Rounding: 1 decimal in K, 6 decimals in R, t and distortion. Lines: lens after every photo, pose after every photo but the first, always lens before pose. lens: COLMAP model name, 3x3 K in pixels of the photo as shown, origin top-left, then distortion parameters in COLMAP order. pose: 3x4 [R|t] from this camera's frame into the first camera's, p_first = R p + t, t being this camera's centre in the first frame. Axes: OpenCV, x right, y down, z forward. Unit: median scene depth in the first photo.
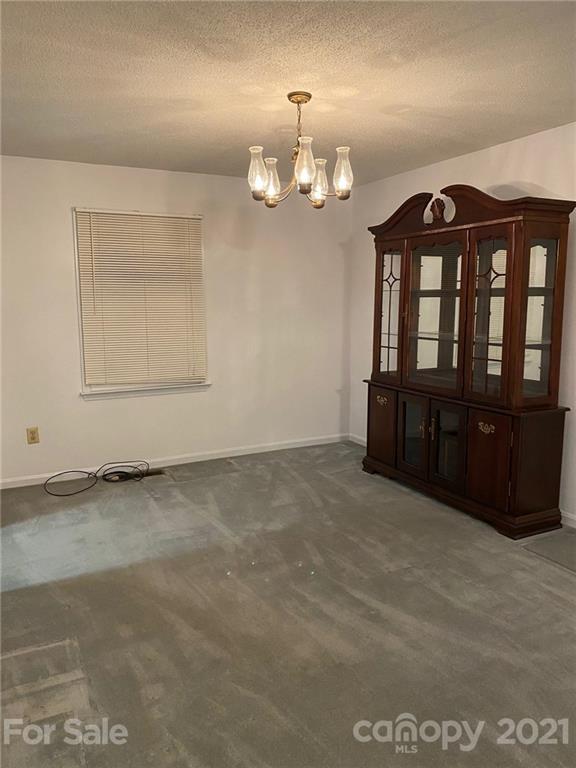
lens RADIAL K [[584.1, 0, 283.6], [0, 584.1, 380.1], [0, 0, 1]] dist [0.087767, -0.109118]
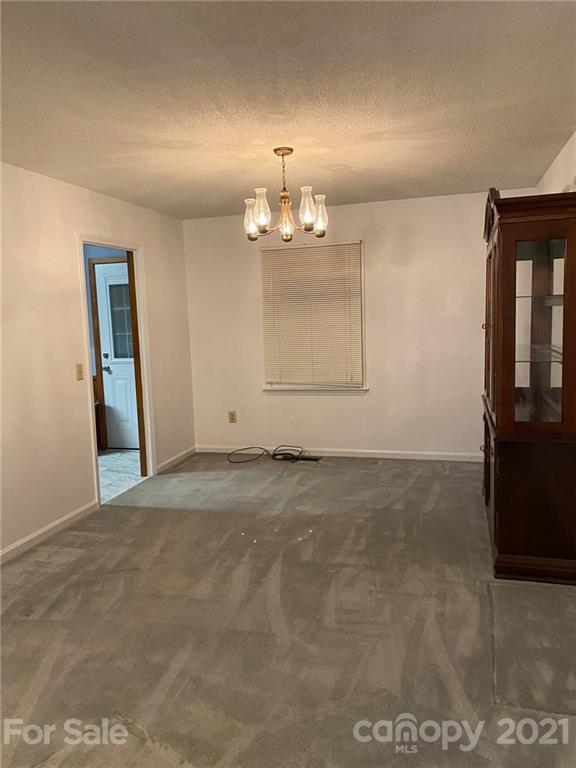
lens RADIAL K [[584.1, 0, 283.6], [0, 584.1, 380.1], [0, 0, 1]] dist [0.087767, -0.109118]
pose [[0.725065, 0.055444, -0.686445, 0.684401], [-0.064650, 0.997832, 0.012308, -0.018281], [0.685639, 0.035455, 0.727077, 0.105293]]
